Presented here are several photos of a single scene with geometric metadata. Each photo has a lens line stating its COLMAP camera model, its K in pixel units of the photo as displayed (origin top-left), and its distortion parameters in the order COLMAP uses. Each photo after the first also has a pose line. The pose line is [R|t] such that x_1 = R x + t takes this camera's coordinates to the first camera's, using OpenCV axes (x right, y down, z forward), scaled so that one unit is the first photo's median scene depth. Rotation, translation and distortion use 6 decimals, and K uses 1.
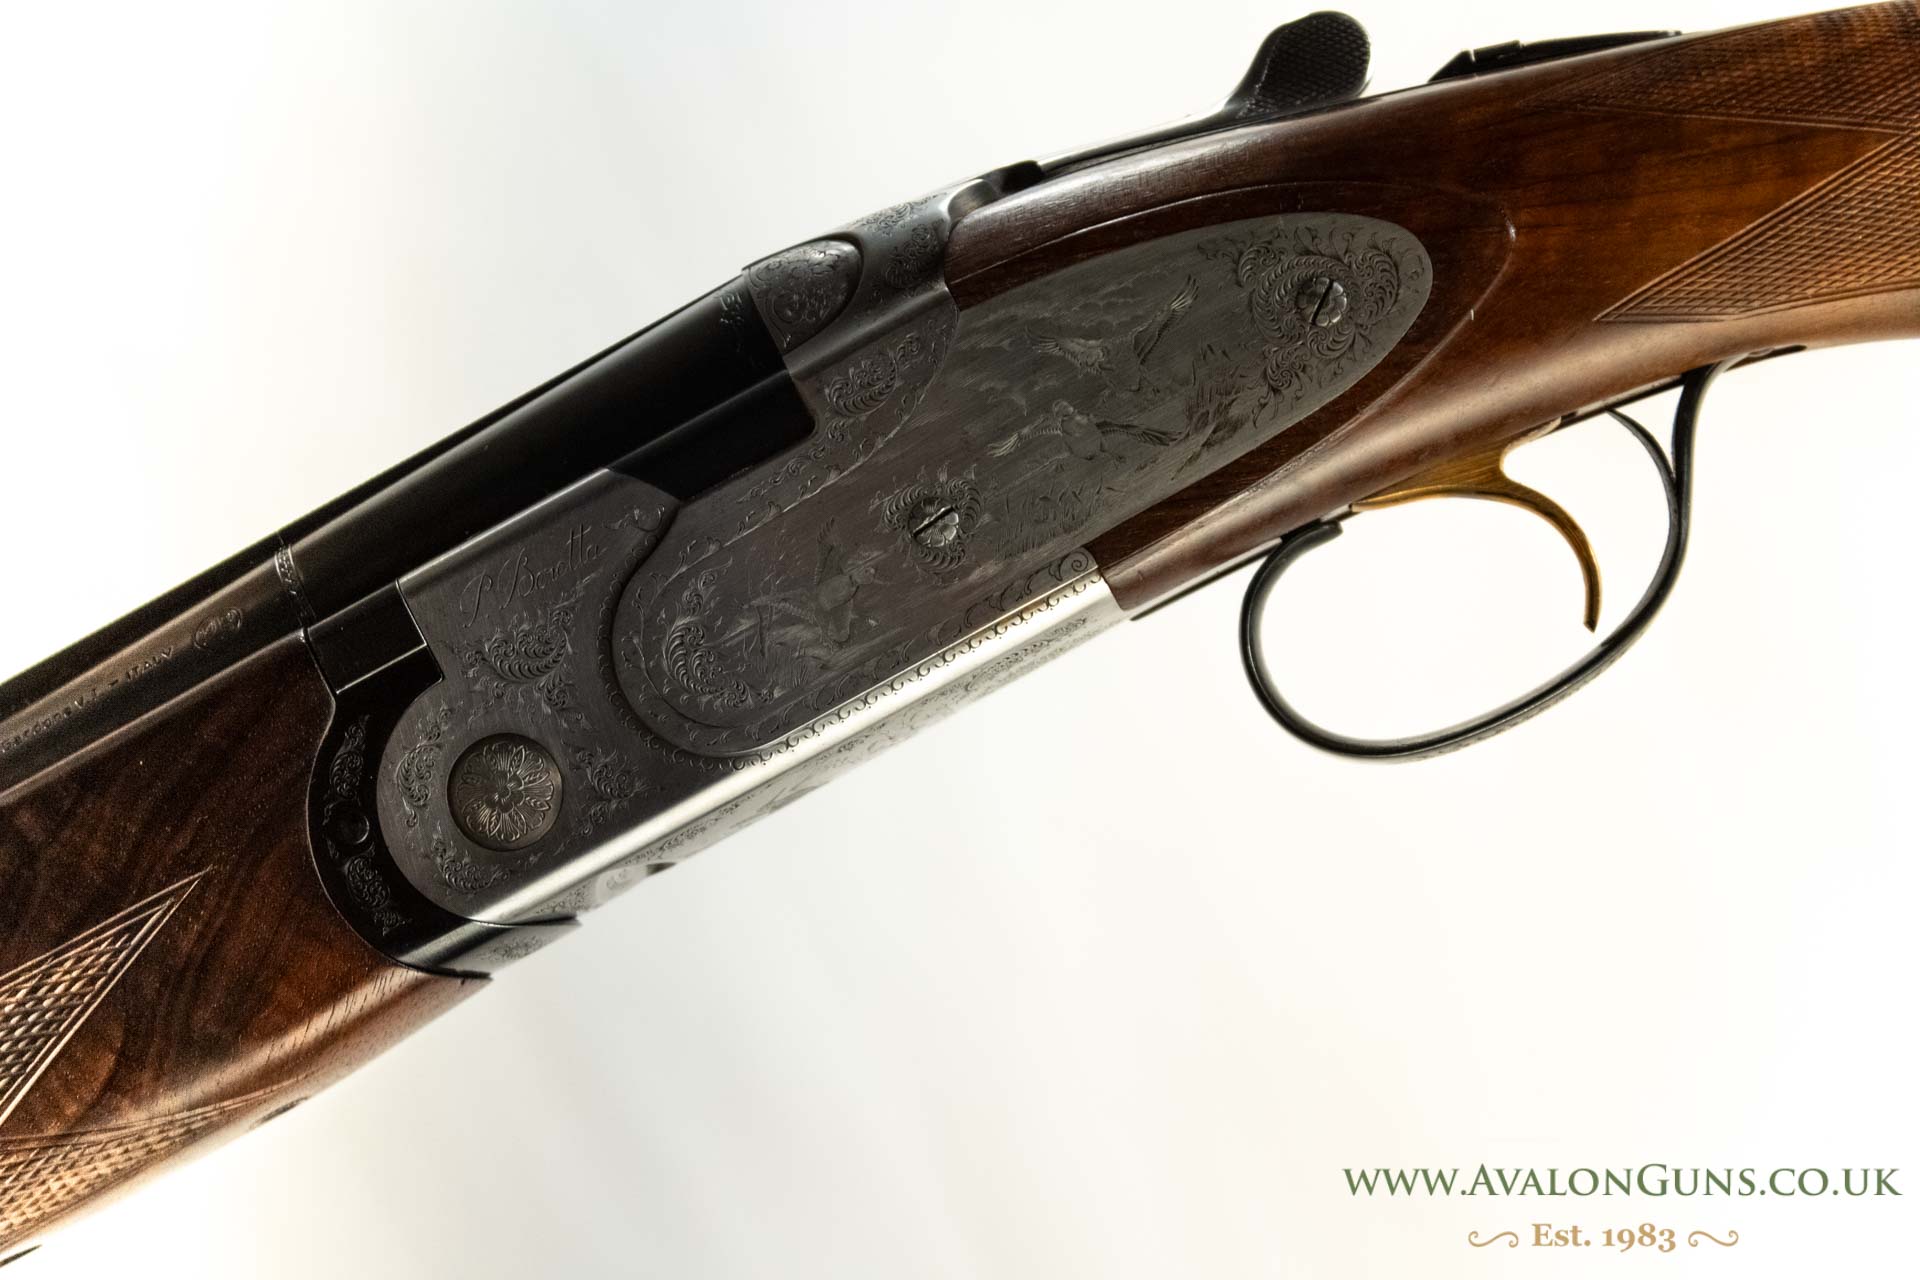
lens RADIAL K [[4908.7, 0, 959.9], [0, 4908.7, 638.6], [0, 0, 1]] dist [0.035026, 0.000000]
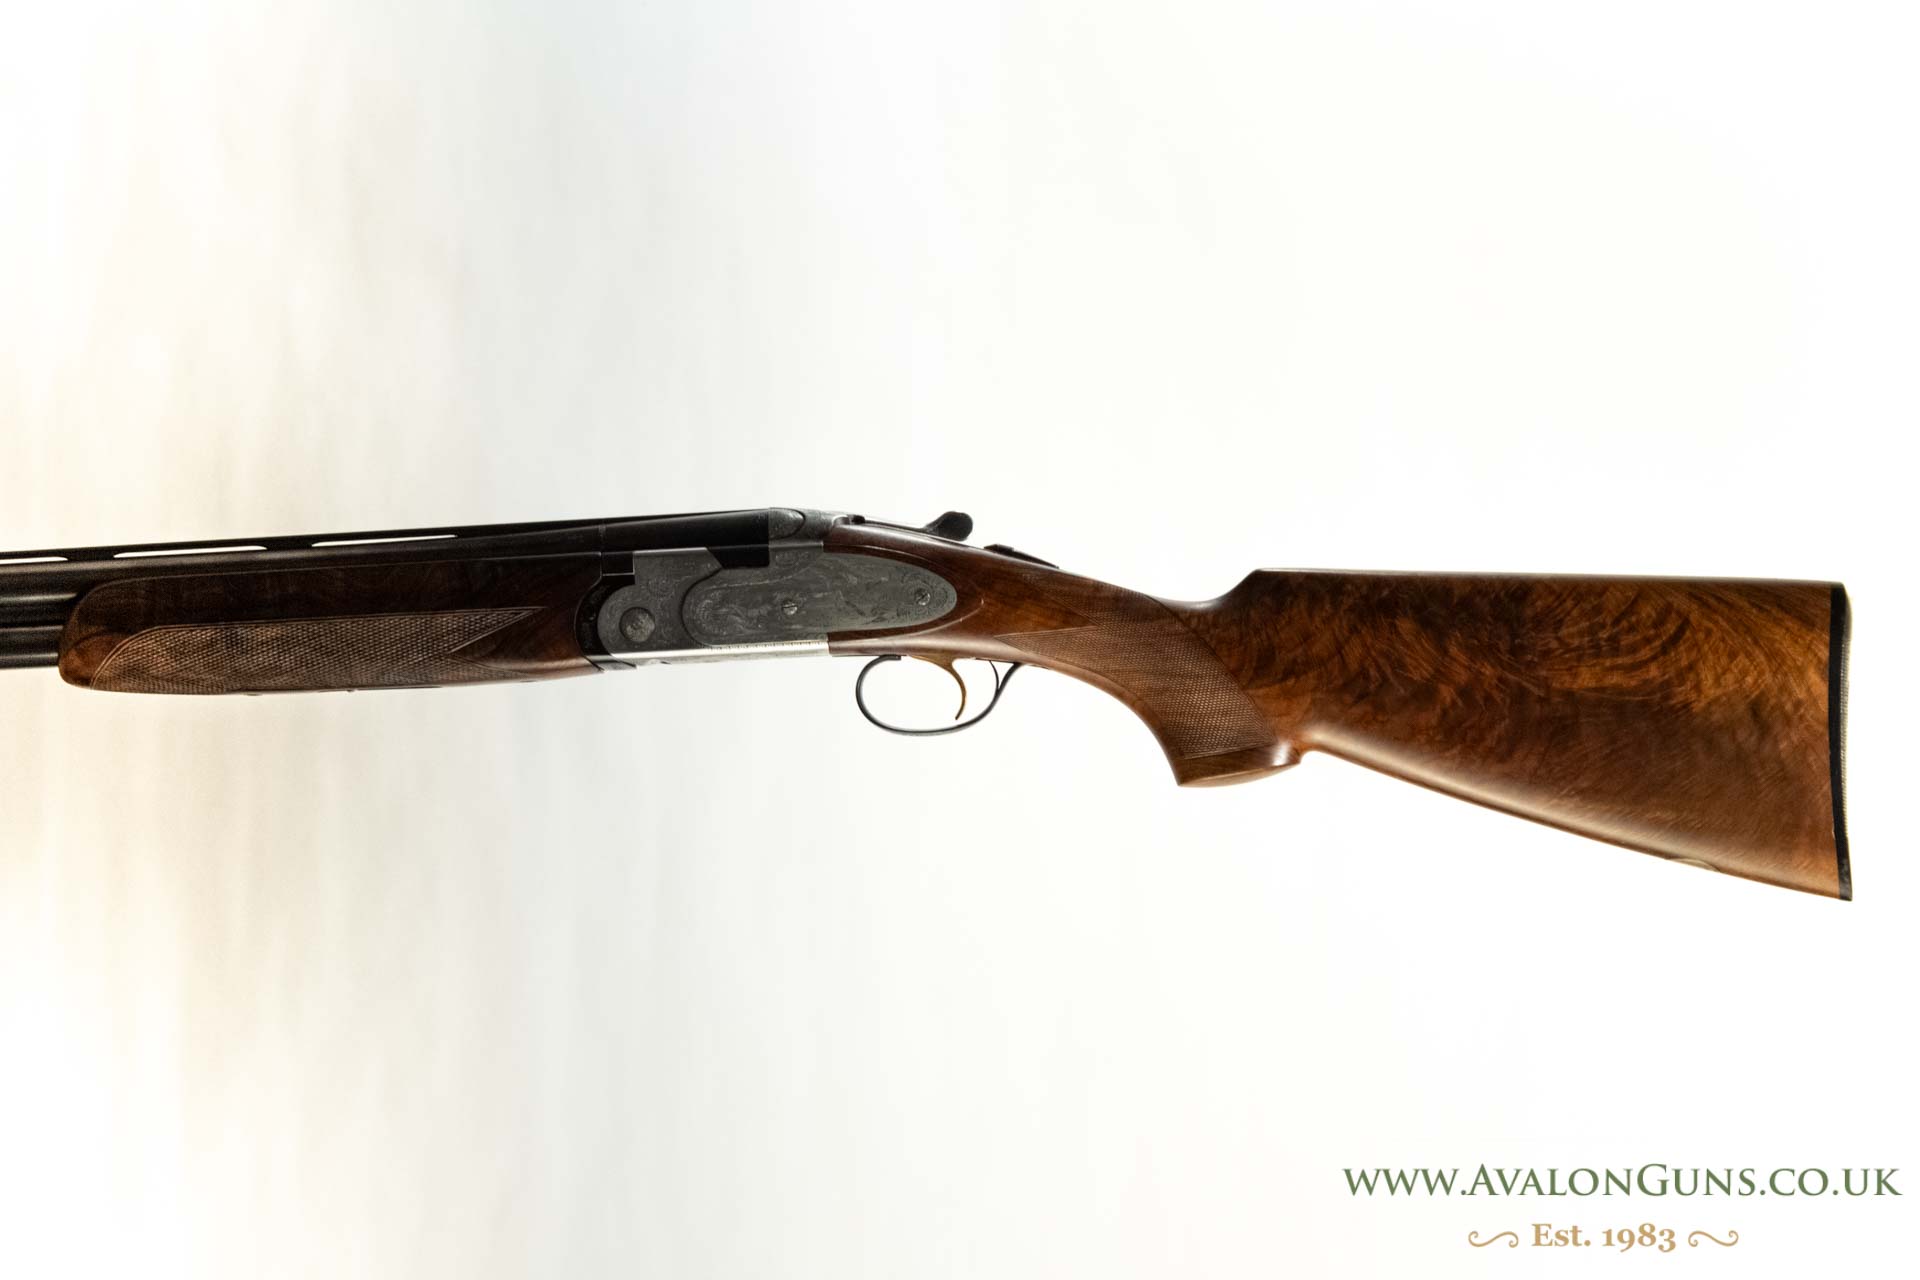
lens RADIAL K [[4908.7, 0, 960.8], [0, 4908.7, 640.6], [0, 0, 1]] dist [0.035026, 0.000000]
pose [[0.902819, 0.426690, 0.053414, -0.067858], [-0.427956, 0.903683, 0.014496, -0.100337], [-0.042084, -0.035946, 0.998467, -2.313595]]
